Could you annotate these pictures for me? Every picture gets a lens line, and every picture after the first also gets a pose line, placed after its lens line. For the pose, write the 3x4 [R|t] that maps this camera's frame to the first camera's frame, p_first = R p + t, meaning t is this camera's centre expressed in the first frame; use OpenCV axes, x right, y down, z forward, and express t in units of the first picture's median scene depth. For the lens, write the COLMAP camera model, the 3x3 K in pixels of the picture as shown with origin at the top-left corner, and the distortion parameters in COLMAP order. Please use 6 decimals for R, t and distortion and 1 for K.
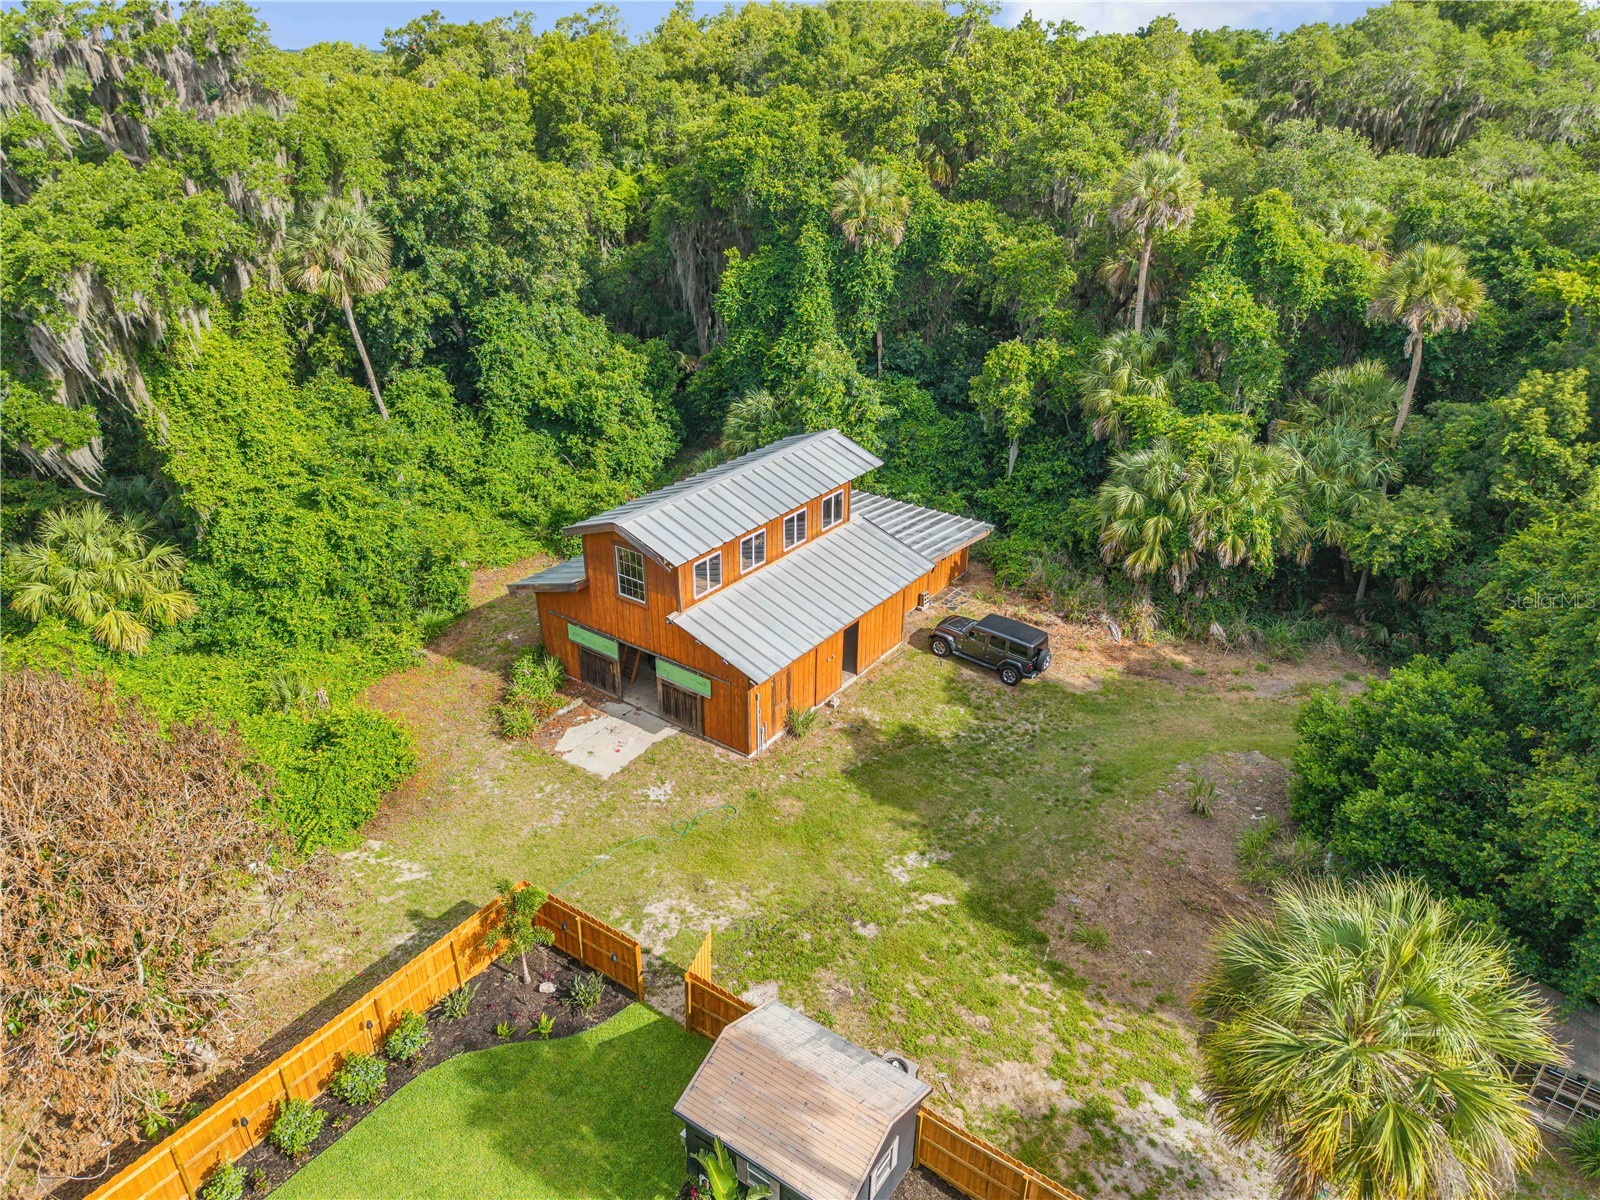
lens RADIAL K [[1085.0, 0, 814.6], [0, 1085.0, 595.7], [0, 0, 1]] dist [0.003242, 0.001588]
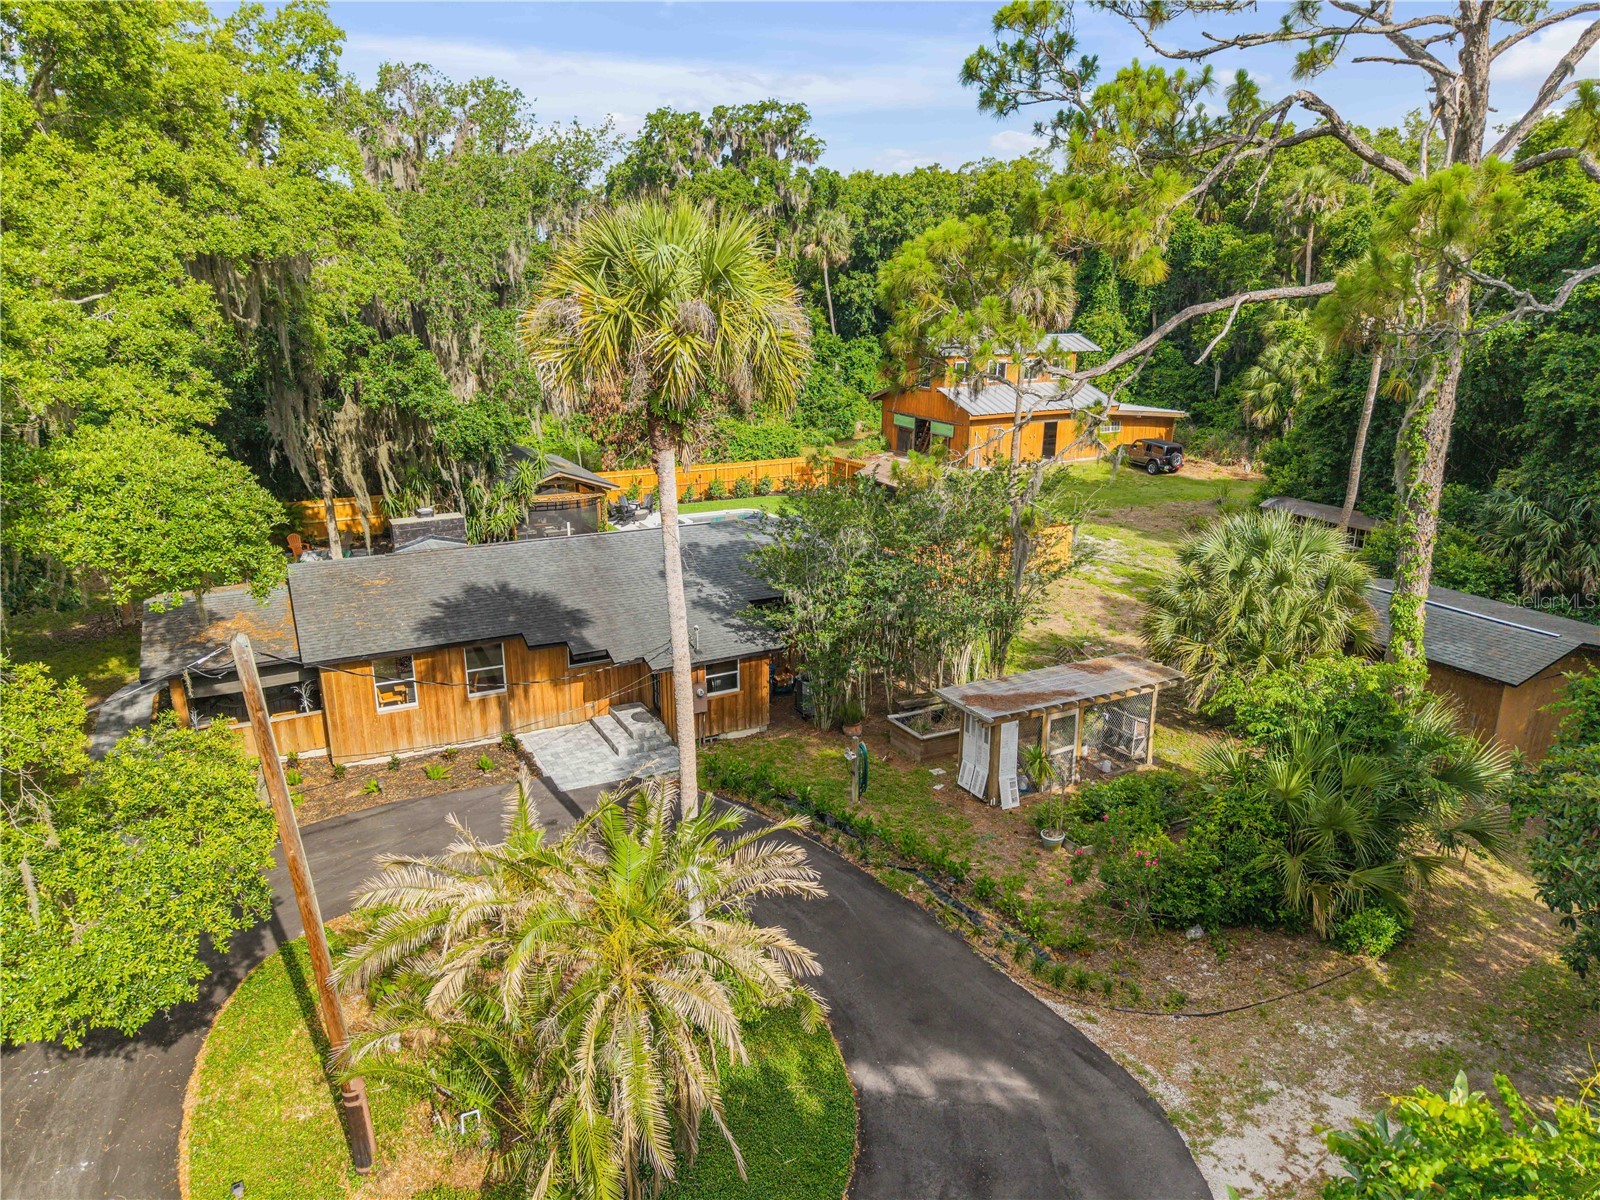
lens RADIAL K [[1077.2, 0, 800.0], [0, 1077.2, 600.0], [0, 0, 1]] dist [0.005501, -0.007285]
pose [[0.886365, 0.127590, -0.445059, 0.363892], [-0.206137, 0.969497, -0.132599, 0.461819], [0.414565, 0.209275, 0.885630, -0.451237]]
